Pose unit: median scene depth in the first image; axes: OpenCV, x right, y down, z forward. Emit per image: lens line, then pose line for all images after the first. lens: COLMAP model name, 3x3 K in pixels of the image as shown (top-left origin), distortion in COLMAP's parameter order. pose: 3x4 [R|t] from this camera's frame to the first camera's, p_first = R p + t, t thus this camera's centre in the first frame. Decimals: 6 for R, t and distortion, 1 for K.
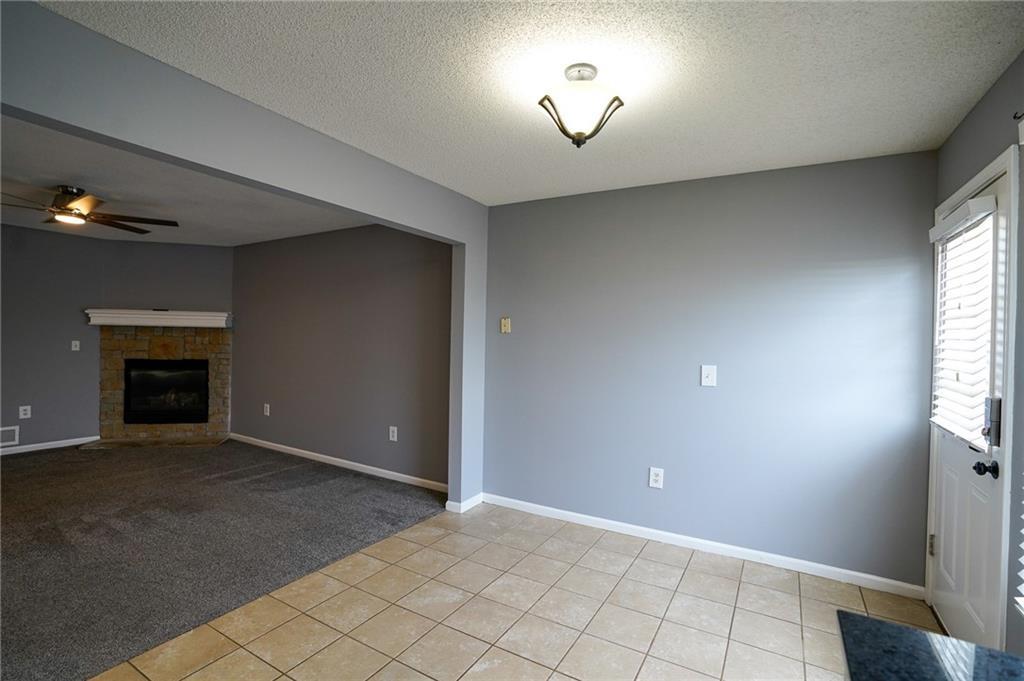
lens RADIAL K [[470.8, 0, 514.4], [0, 470.8, 342.1], [0, 0, 1]] dist [-0.038705, 0.000472]
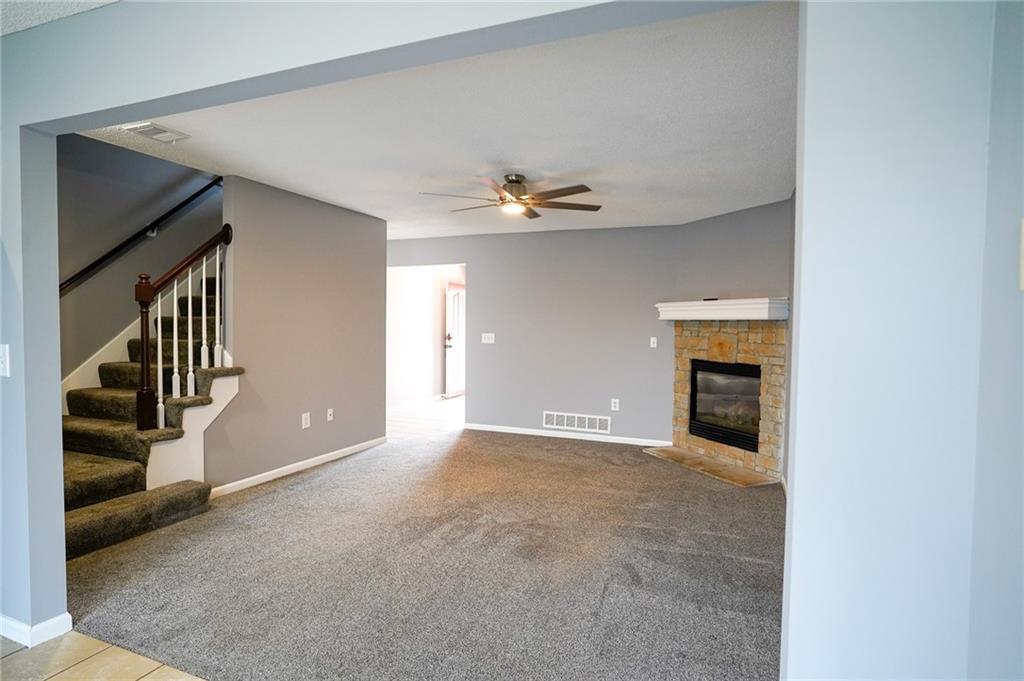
lens RADIAL K [[544.9, 0, 510.5], [0, 544.9, 339.8], [0, 0, 1]] dist [-0.031259, -0.000284]
pose [[0.137991, 0.010440, -0.990378, 0.116623], [-0.022655, 0.999716, 0.007382, 0.000986], [0.990174, 0.021419, 0.138188, 0.517735]]
